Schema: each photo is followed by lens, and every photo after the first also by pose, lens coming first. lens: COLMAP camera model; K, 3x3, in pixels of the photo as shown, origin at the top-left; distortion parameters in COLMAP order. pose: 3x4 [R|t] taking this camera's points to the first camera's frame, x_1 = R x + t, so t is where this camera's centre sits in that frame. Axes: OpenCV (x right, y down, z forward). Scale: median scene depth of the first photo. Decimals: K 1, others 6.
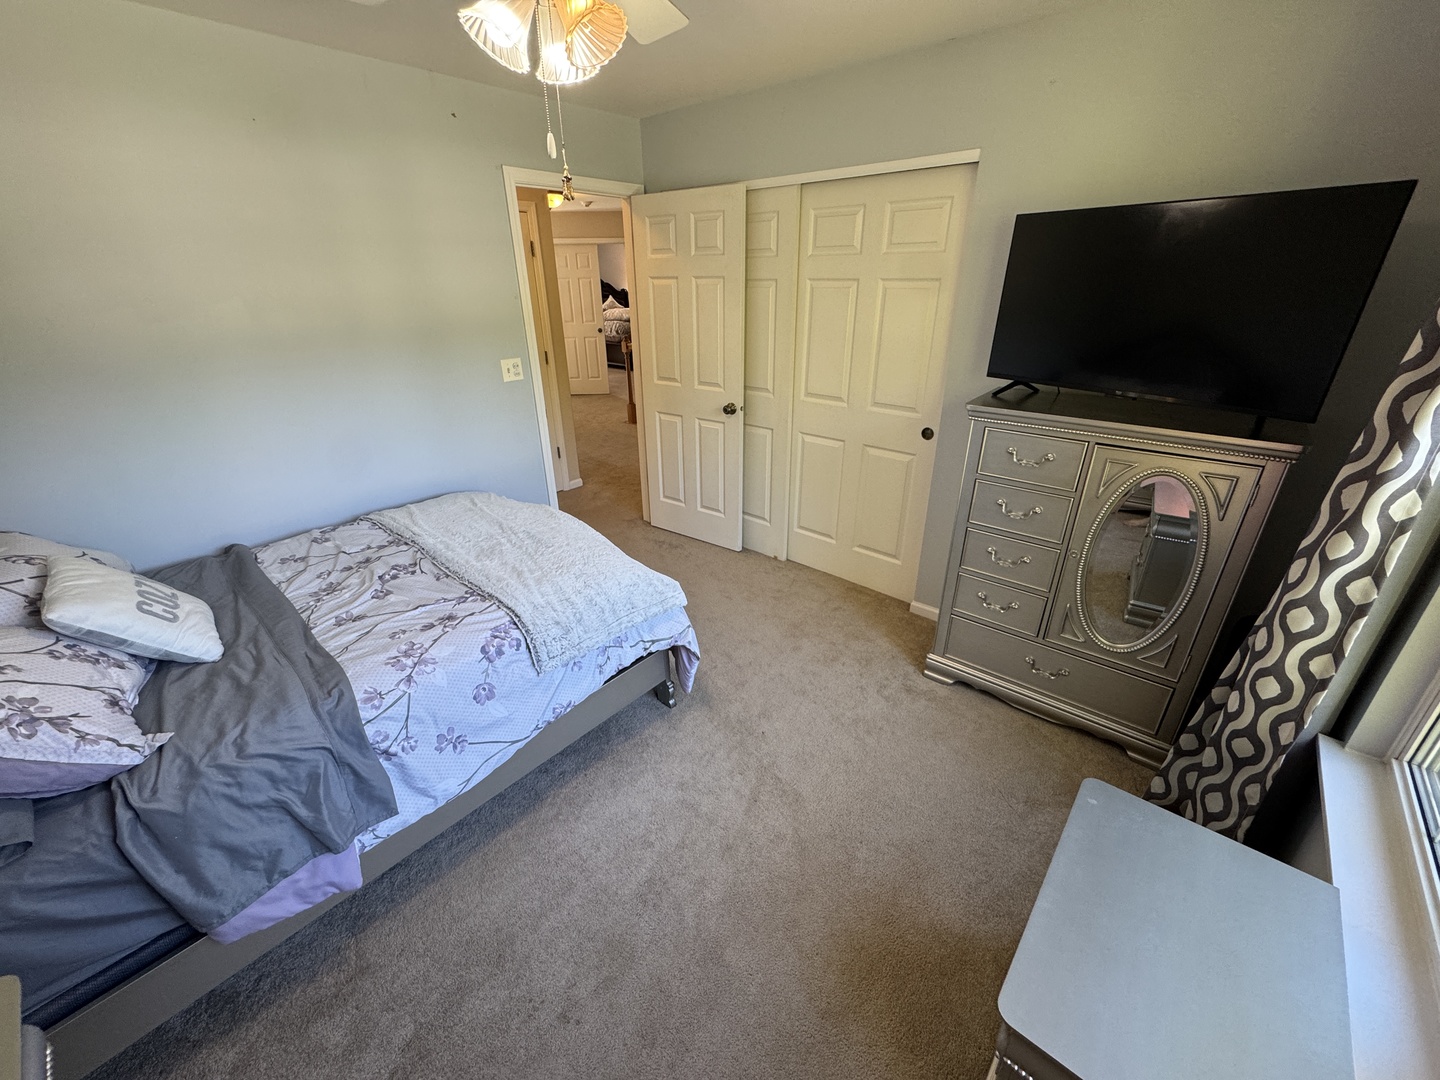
lens RADIAL K [[573.6, 0, 720.5], [0, 573.6, 537.6], [0, 0, 1]] dist [-0.004972, 0.000711]
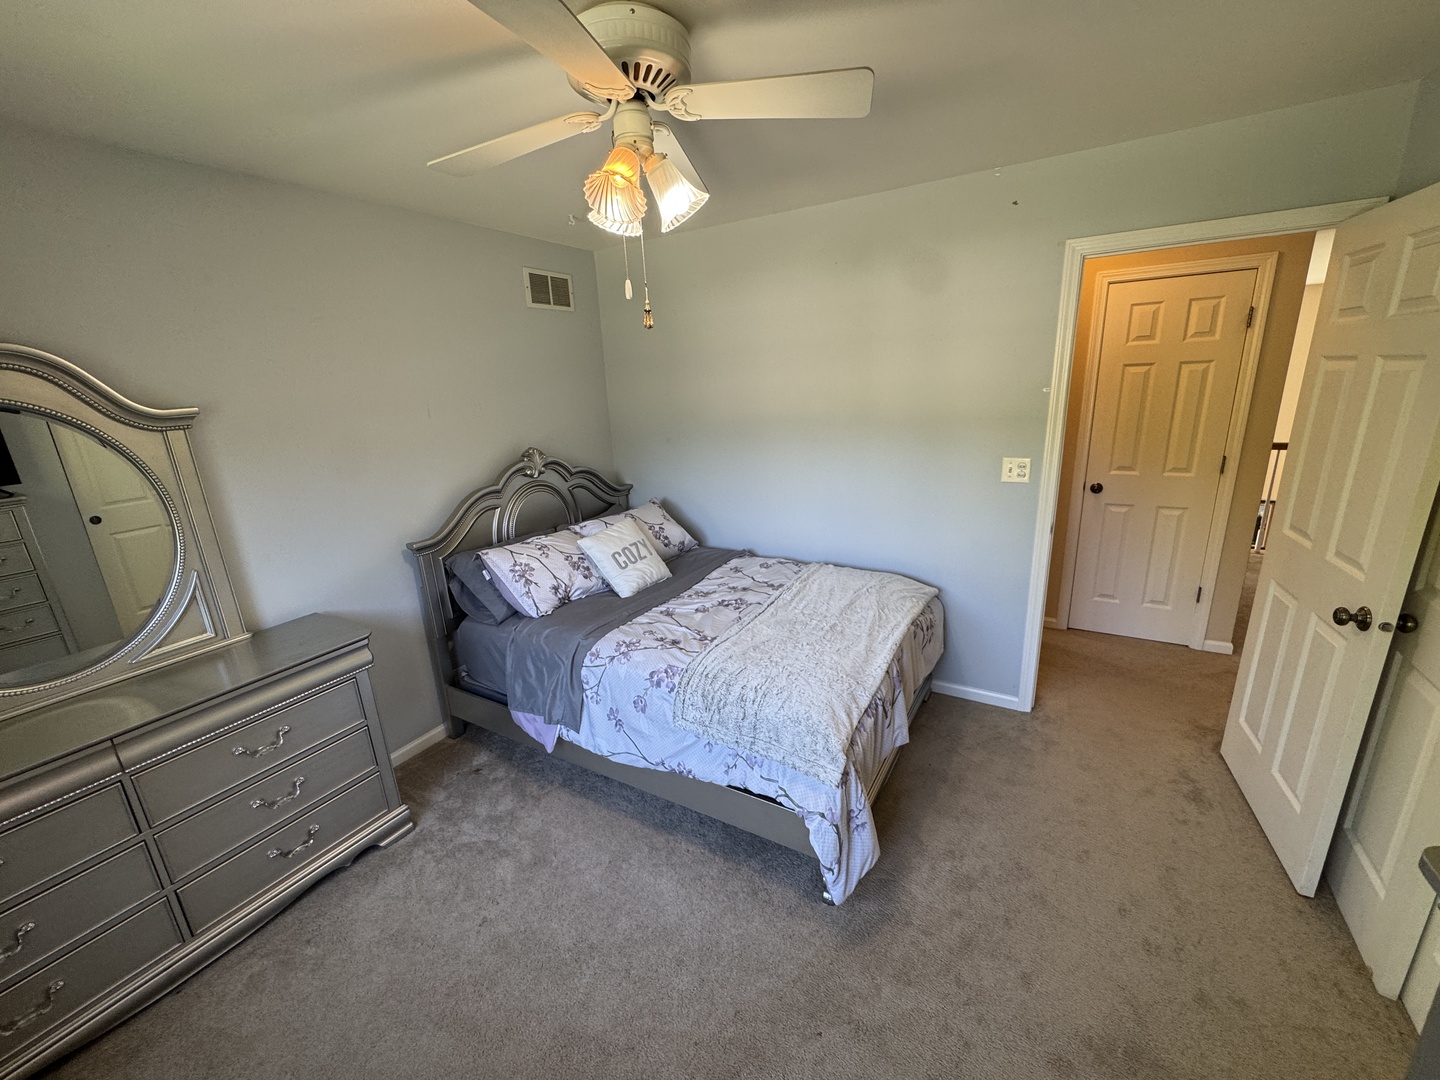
lens RADIAL K [[573.6, 0, 715.9], [0, 573.6, 537.8], [0, 0, 1]] dist [-0.004972, 0.000711]
pose [[0.179232, 0.267120, -0.946849, 0.629174], [-0.364857, 0.911848, 0.188180, -0.317331], [0.913649, 0.311737, 0.260893, 0.639547]]
